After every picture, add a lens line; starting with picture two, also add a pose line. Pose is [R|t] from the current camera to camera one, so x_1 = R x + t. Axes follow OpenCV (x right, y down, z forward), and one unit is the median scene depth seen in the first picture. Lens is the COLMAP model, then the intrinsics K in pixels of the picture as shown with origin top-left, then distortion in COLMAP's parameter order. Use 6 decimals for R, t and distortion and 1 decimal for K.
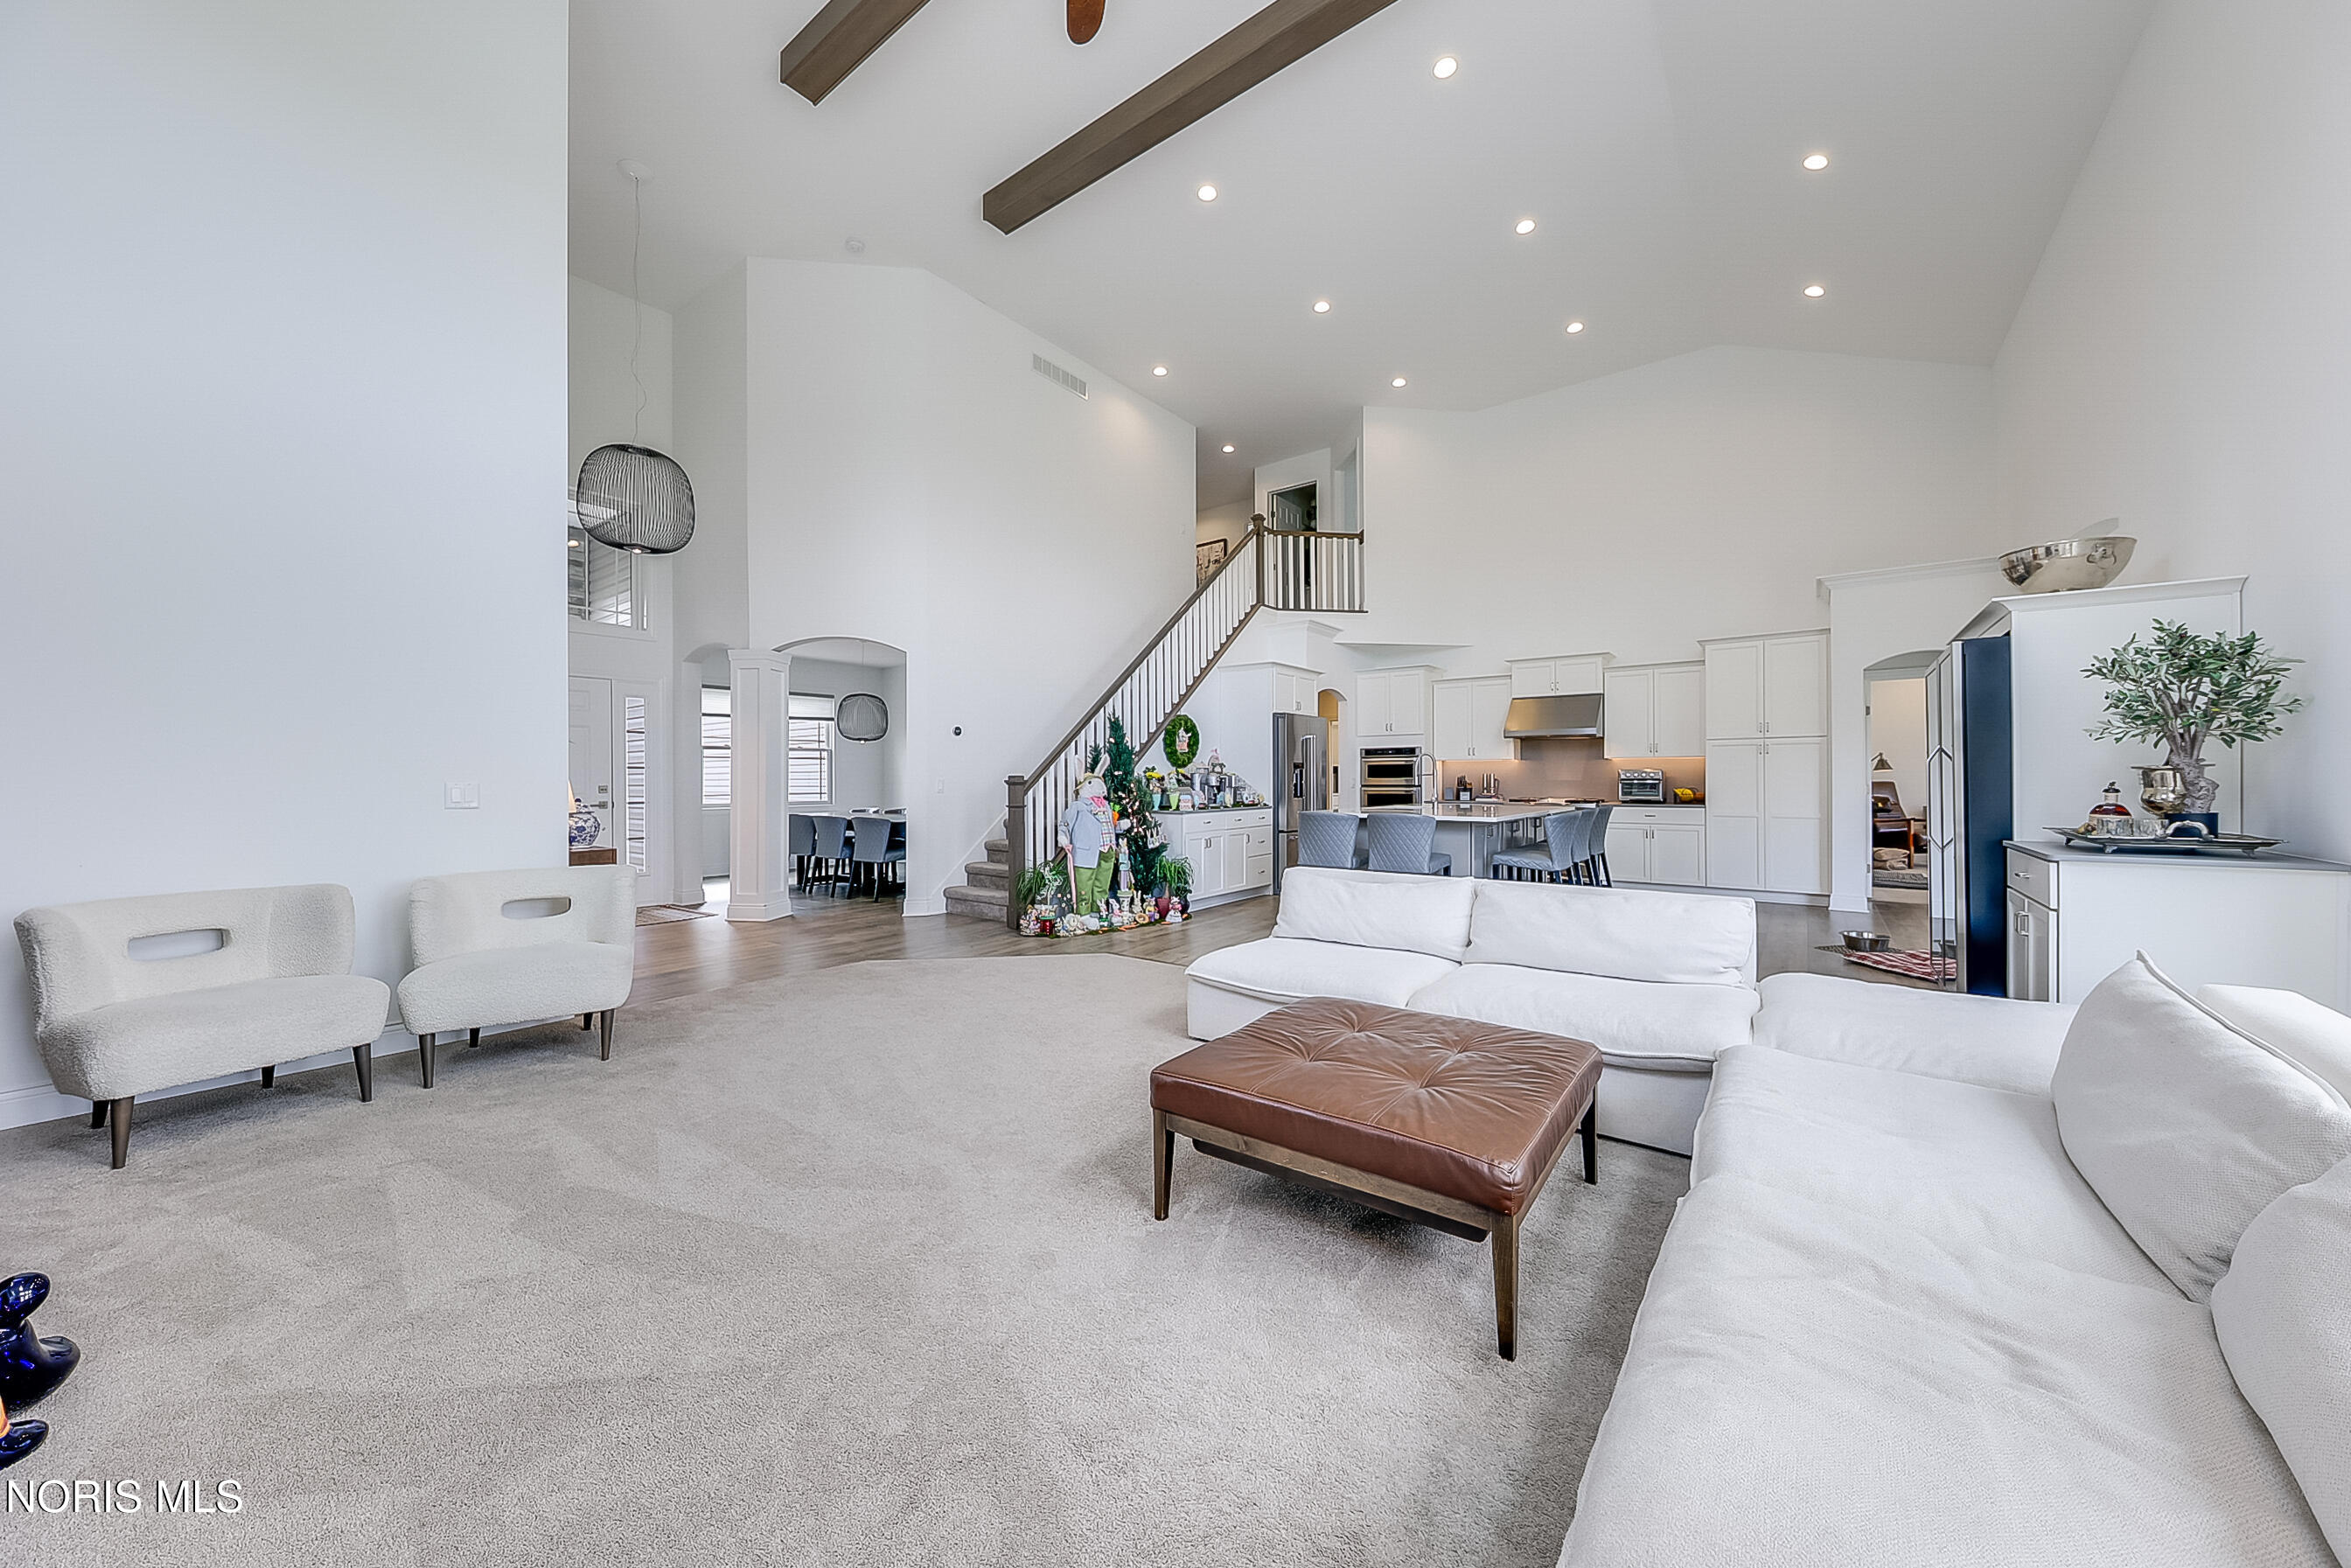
lens RADIAL K [[816.3, 0, 1180.8], [0, 816.3, 777.4], [0, 0, 1]] dist [0.008872, -0.005364]
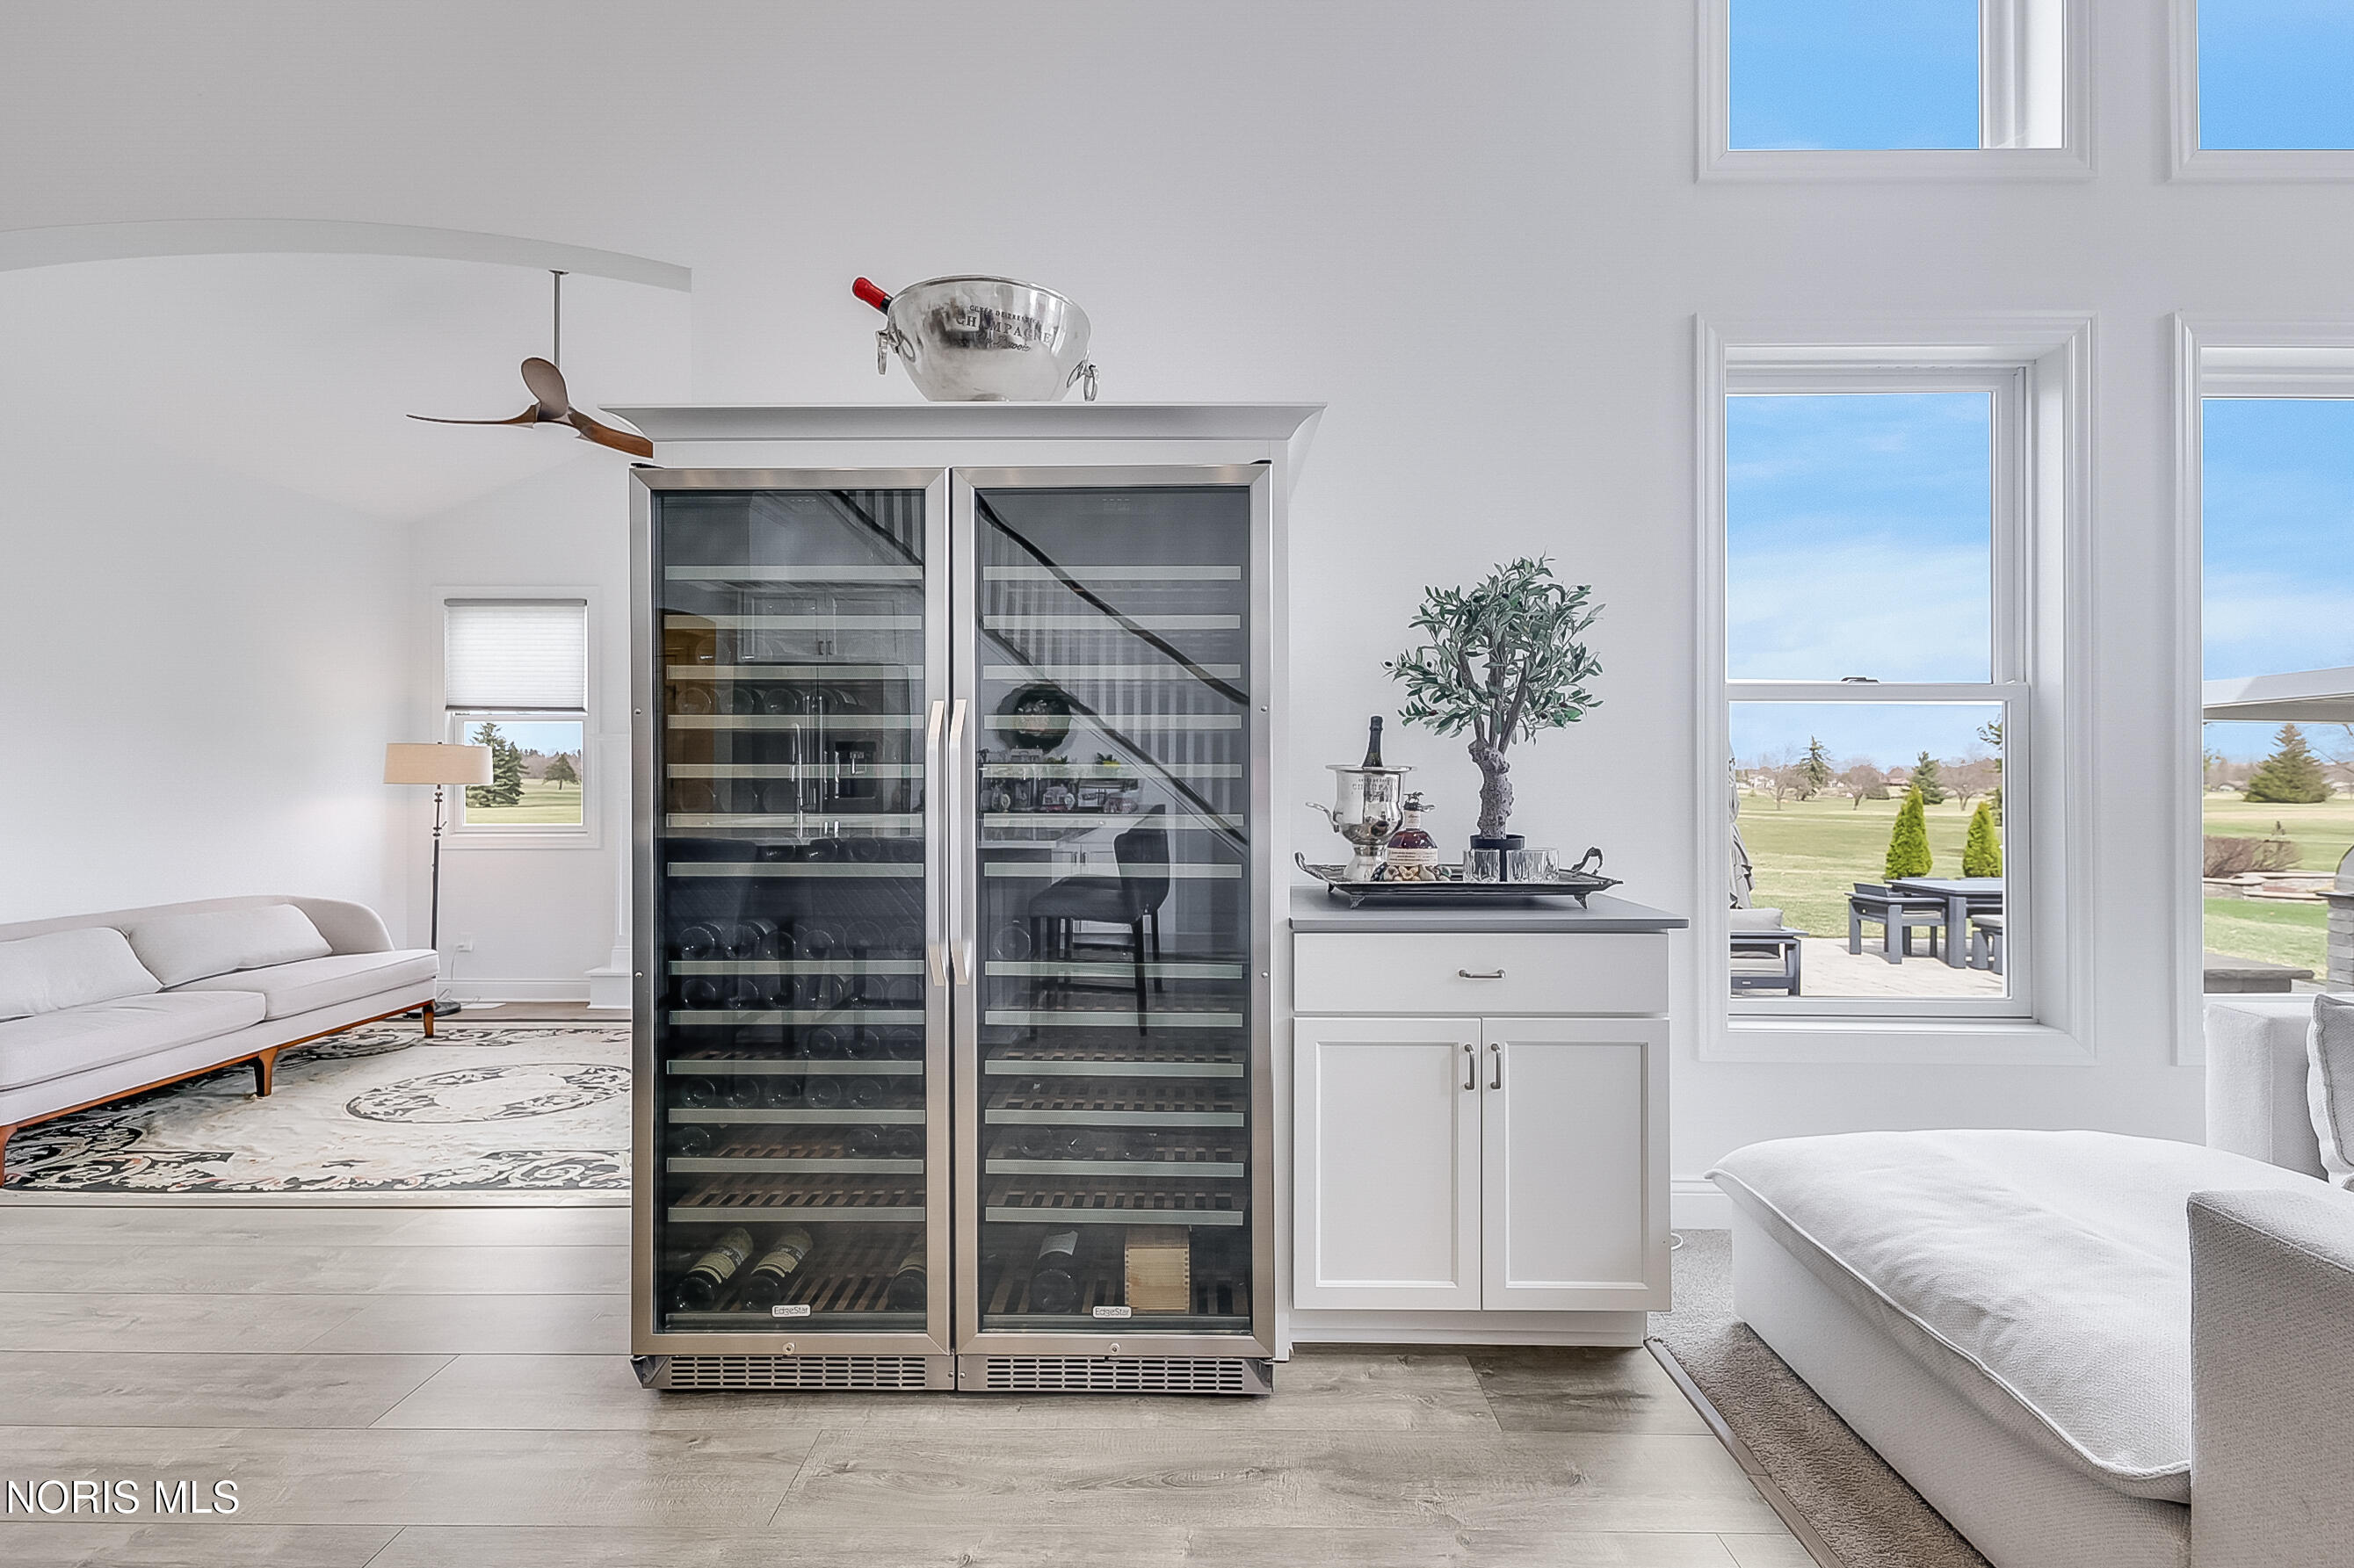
lens RADIAL K [[1027.4, 0, 1181.1], [0, 1027.4, 772.6], [0, 0, 1]] dist [0.010079, -0.003818]
pose [[-0.596585, 0.008968, 0.802500, 0.240650], [0.001359, 0.999947, -0.010164, -0.000984], [-0.802549, -0.004973, -0.596565, 0.591849]]
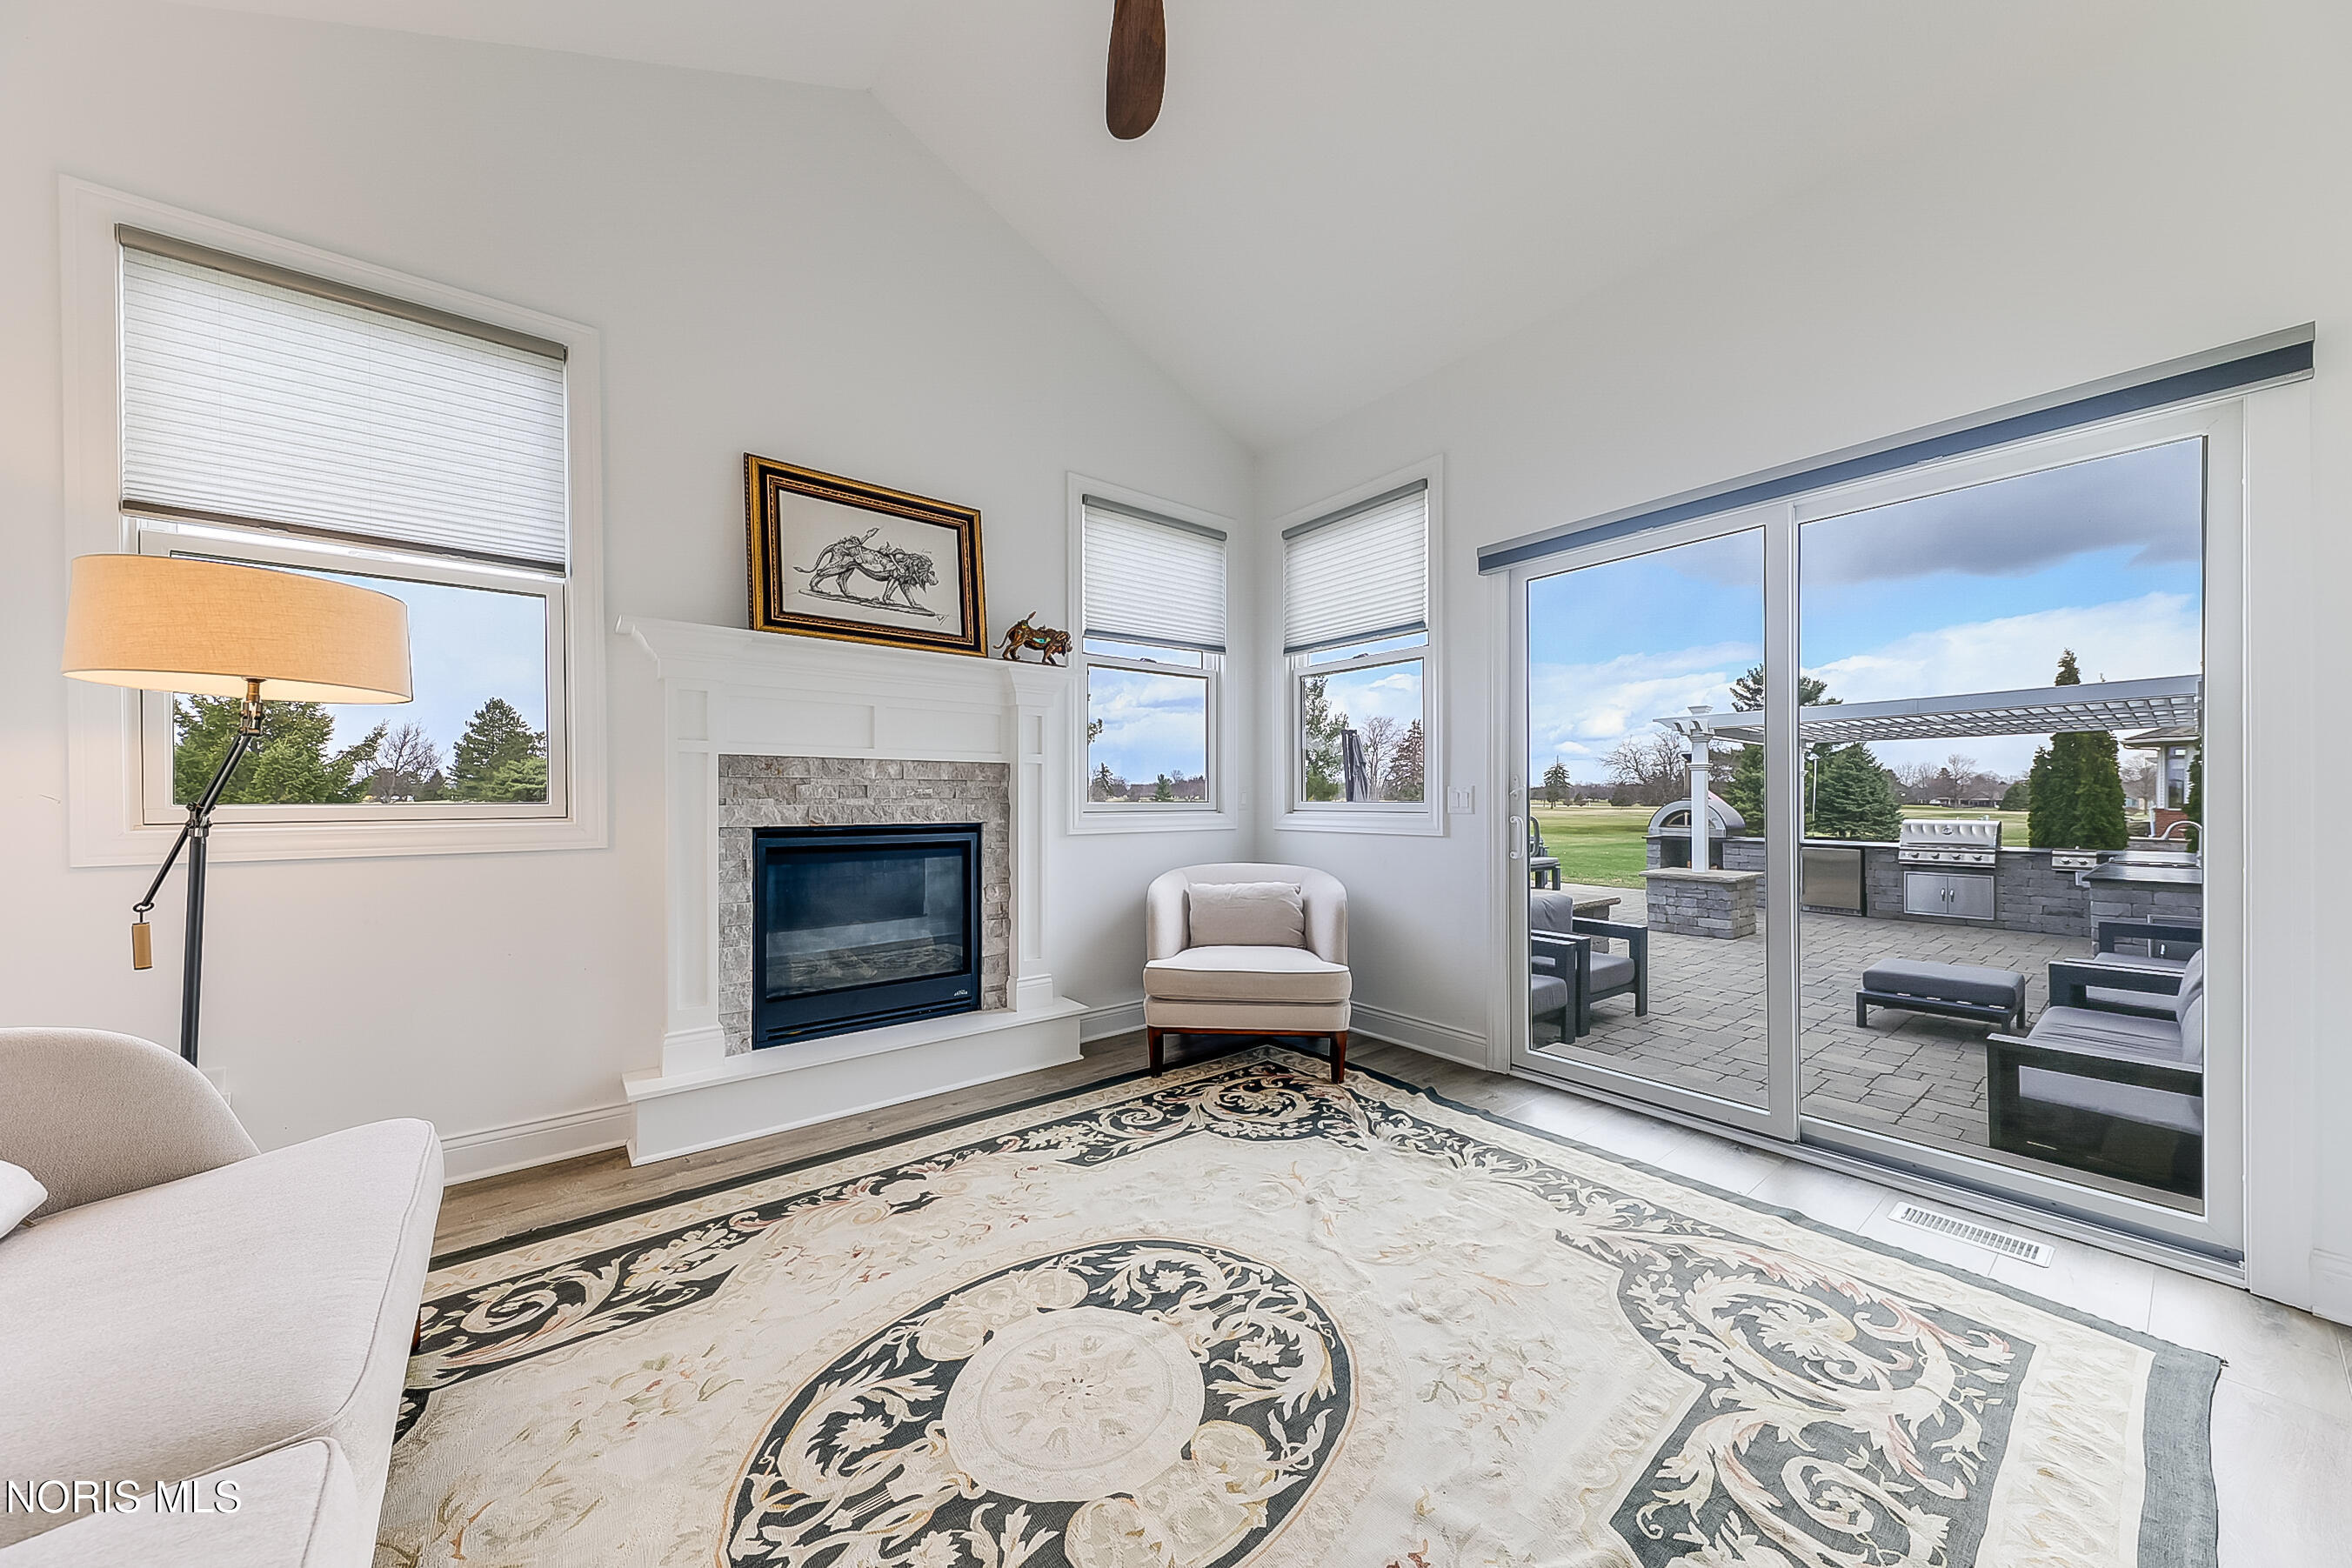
lens RADIAL K [[809.8, 0, 1183.3], [0, 809.8, 801.1], [0, 0, 1]] dist [0.008896, -0.001113]
pose [[-0.968476, 0.000780, 0.249104, 0.840172], [0.003135, 0.999954, 0.009059, 0.029075], [-0.249086, 0.009554, -0.968434, 0.724459]]
